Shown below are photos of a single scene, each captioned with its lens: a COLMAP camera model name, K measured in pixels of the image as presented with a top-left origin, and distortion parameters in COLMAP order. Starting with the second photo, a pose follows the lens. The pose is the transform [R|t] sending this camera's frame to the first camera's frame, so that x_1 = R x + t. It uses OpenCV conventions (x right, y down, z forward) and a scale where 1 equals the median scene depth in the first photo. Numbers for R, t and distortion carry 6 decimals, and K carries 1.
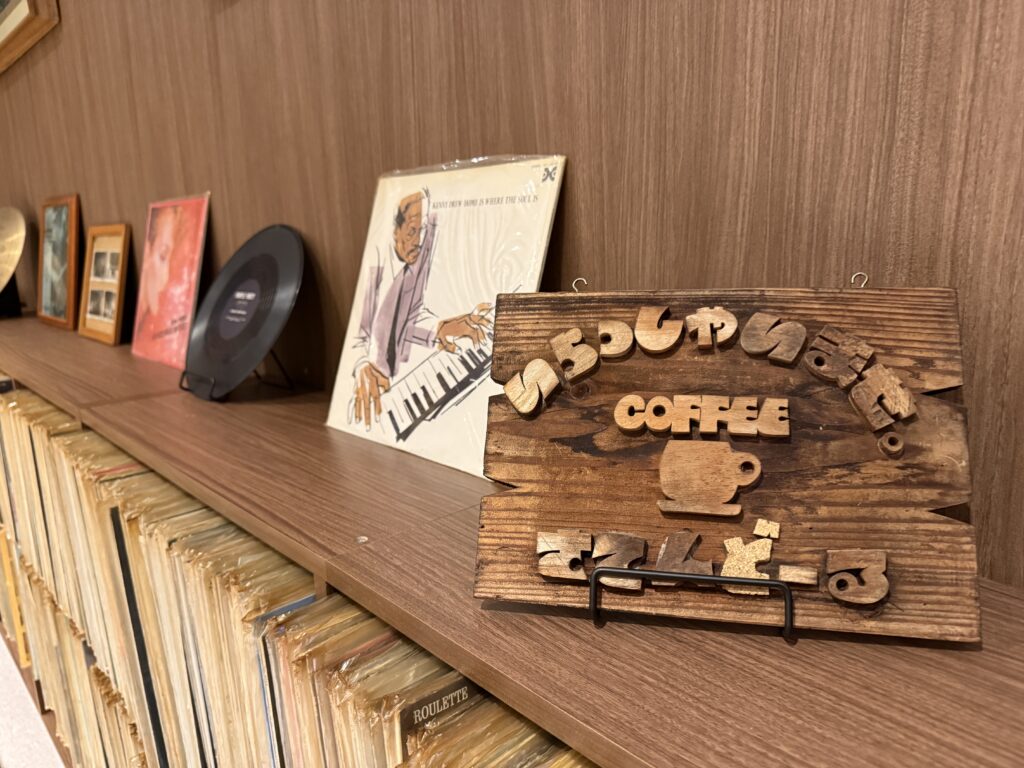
lens RADIAL K [[717.7, 0, 518.8], [0, 717.7, 390.3], [0, 0, 1]] dist [-0.011960, -0.008370]
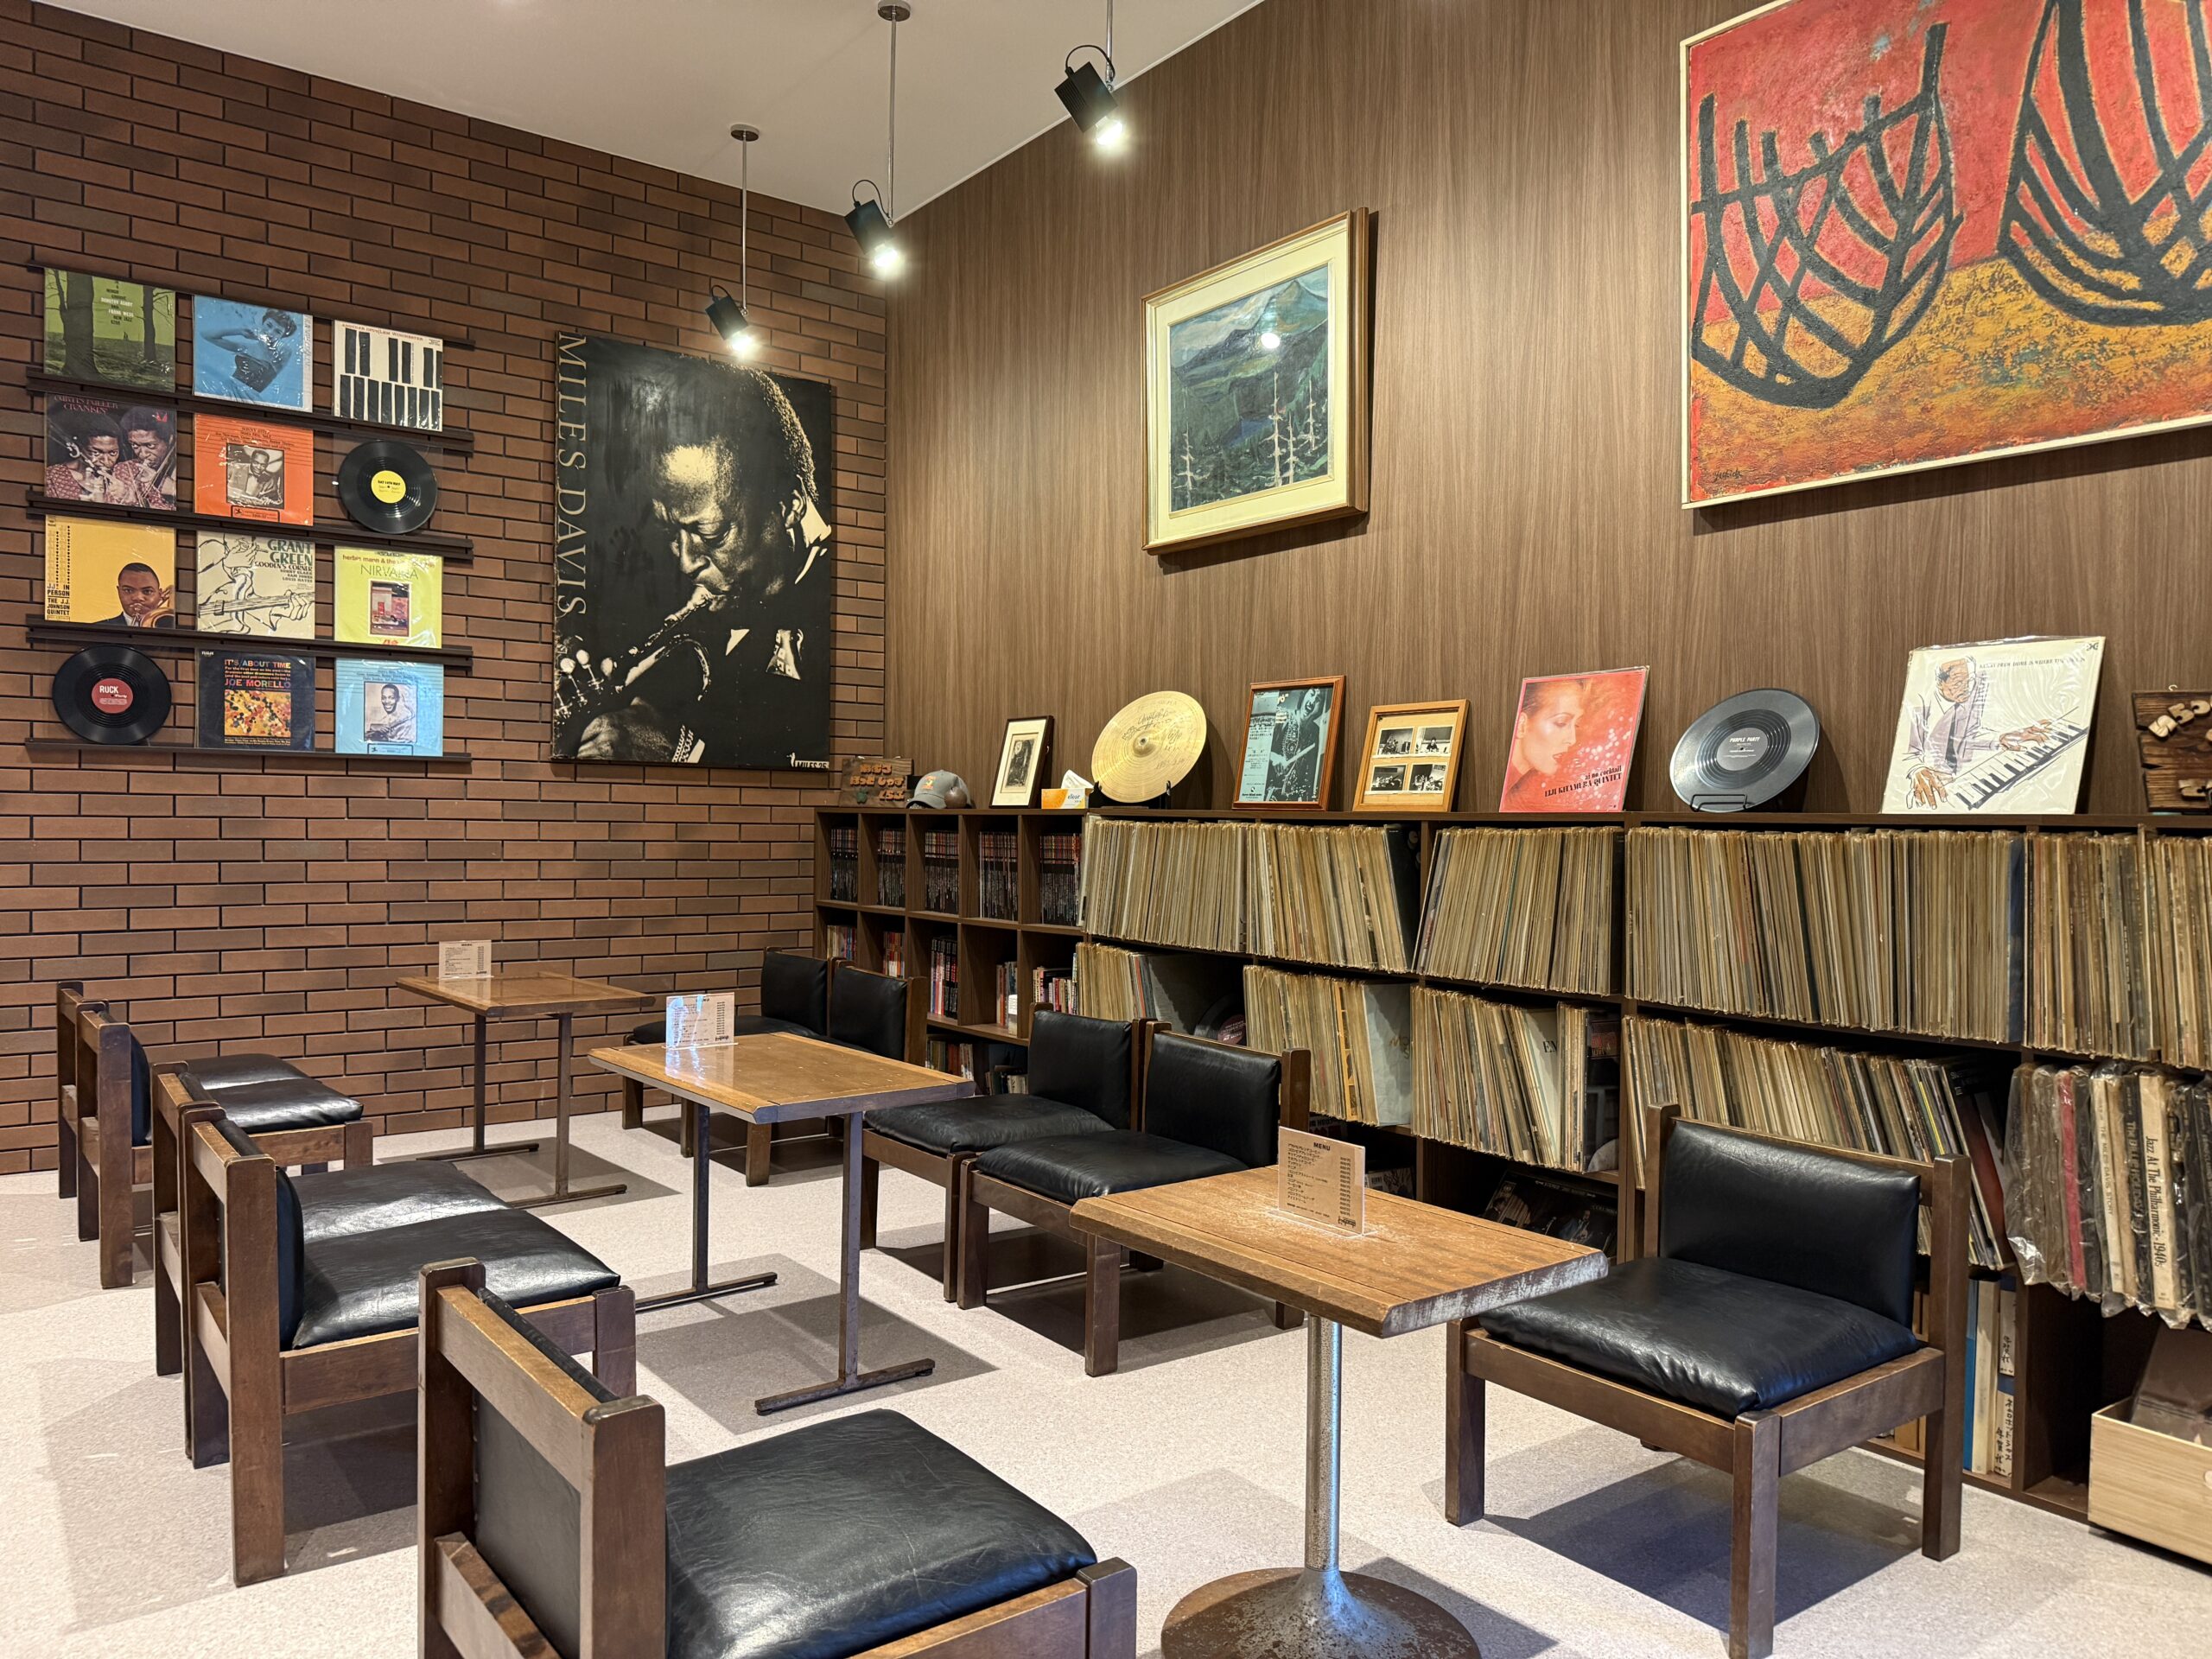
lens RADIAL K [[1550.4, 0, 1077.3], [0, 1550.4, 861.1], [0, 0, 1]] dist [-0.011960, -0.008370]
pose [[0.993152, 0.033215, -0.112010, -1.799982], [-0.053784, 0.981085, -0.185958, 0.952409], [0.103714, 0.190709, 0.976152, -2.576399]]
